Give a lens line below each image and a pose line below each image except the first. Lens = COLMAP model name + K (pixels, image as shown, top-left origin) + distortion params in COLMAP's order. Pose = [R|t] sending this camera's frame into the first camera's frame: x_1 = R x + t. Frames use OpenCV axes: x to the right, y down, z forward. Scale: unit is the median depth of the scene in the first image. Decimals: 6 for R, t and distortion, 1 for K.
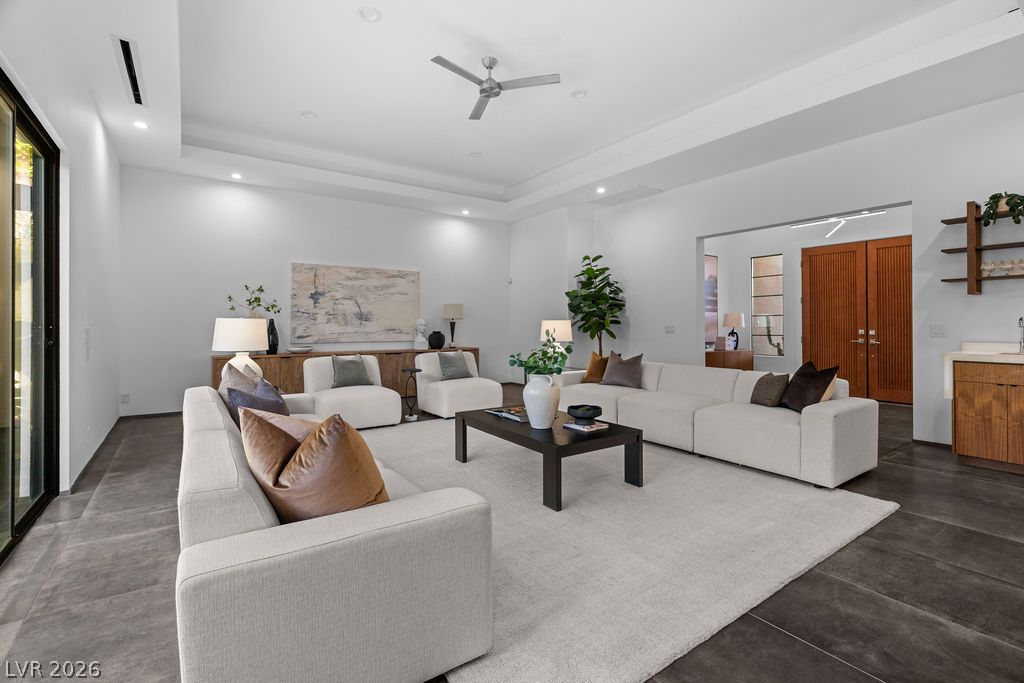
lens RADIAL K [[468.6, 0, 507.8], [0, 468.6, 322.1], [0, 0, 1]] dist [-0.005798, 0.001223]
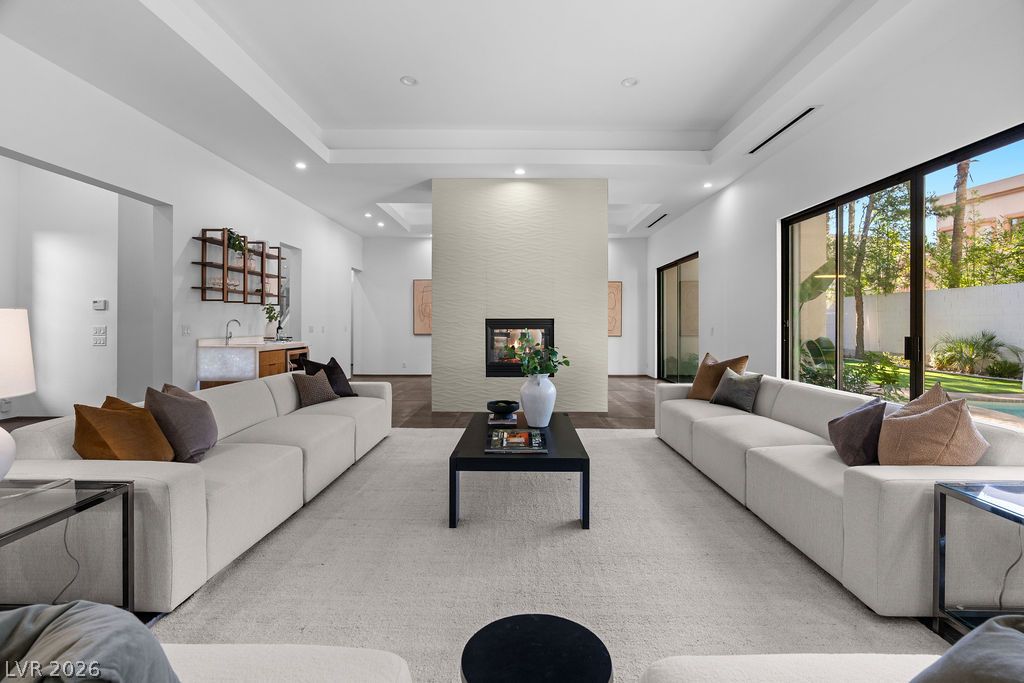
lens RADIAL K [[468.6, 0, 511.3], [0, 468.6, 323.4], [0, 0, 1]] dist [-0.005798, 0.001223]
pose [[-0.818405, -0.000726, 0.574642, -0.366172], [-0.004339, 0.999979, -0.004916, 0.003619], [-0.574626, -0.006517, -0.818390, 1.522953]]
